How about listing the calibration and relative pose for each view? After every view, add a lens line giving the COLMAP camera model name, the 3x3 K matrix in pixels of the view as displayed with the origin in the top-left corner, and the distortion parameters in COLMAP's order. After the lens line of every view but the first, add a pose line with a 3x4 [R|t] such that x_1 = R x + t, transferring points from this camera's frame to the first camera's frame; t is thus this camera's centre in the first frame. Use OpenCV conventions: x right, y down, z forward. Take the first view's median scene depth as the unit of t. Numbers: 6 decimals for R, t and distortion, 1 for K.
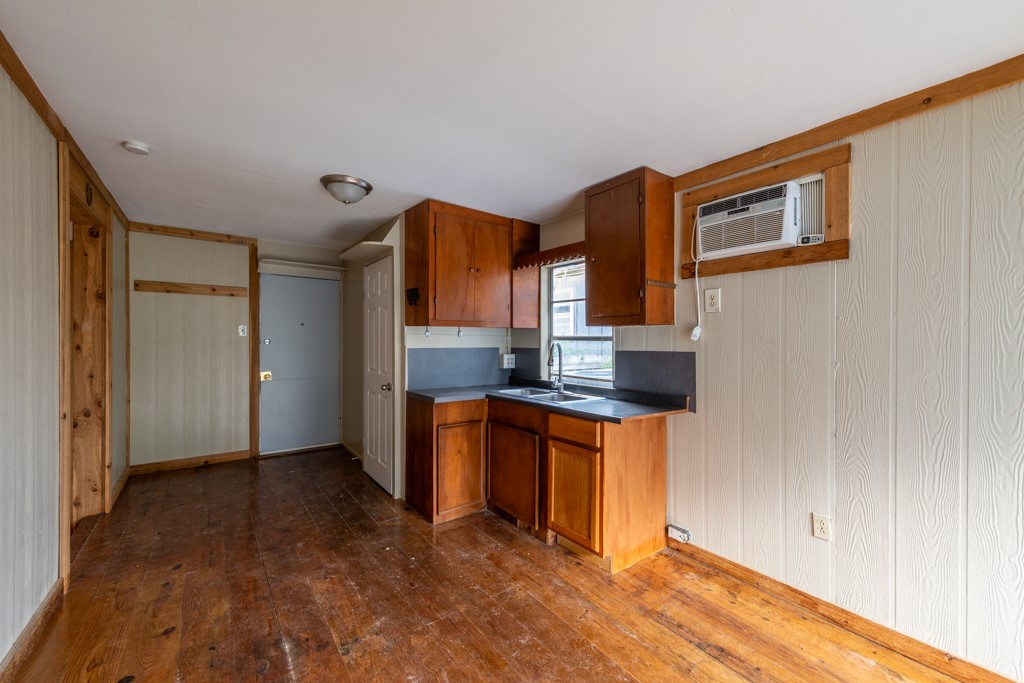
lens RADIAL K [[399.1, 0, 513.2], [0, 399.1, 338.3], [0, 0, 1]] dist [0.026949, 0.000348]
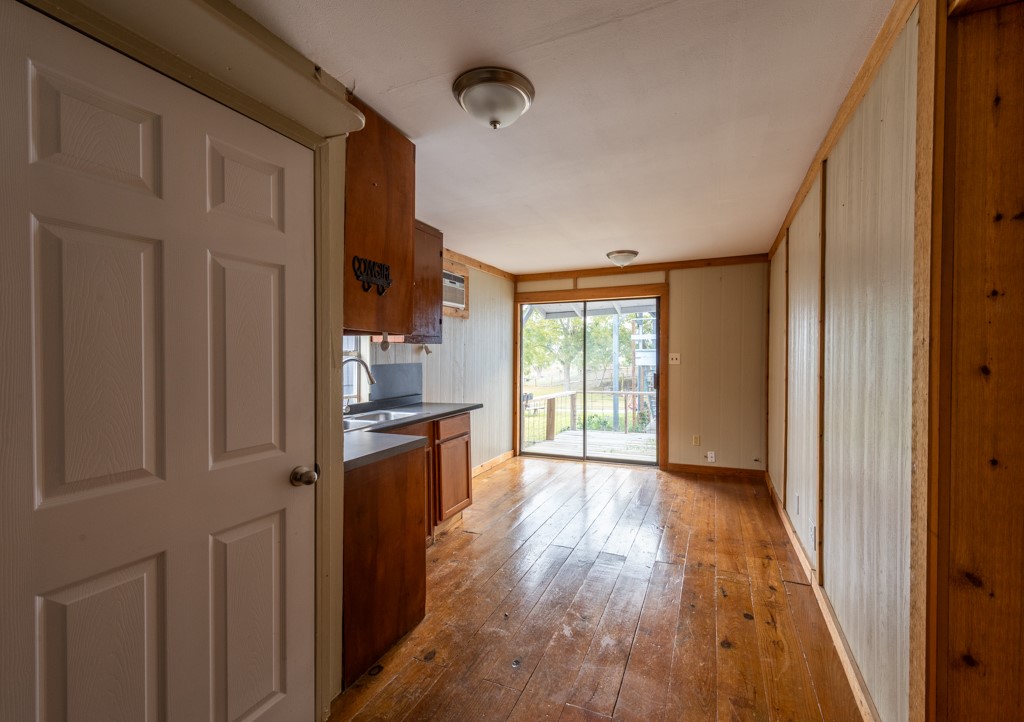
lens RADIAL K [[472.0, 0, 512.0], [0, 472.0, 361.0], [0, 0, 1]] dist [-0.000327, -0.000035]
pose [[-0.482396, -0.015231, 0.875821, -1.116487], [0.003375, 0.999809, 0.019246, -0.002331], [-0.875947, 0.012240, -0.482253, 1.415780]]
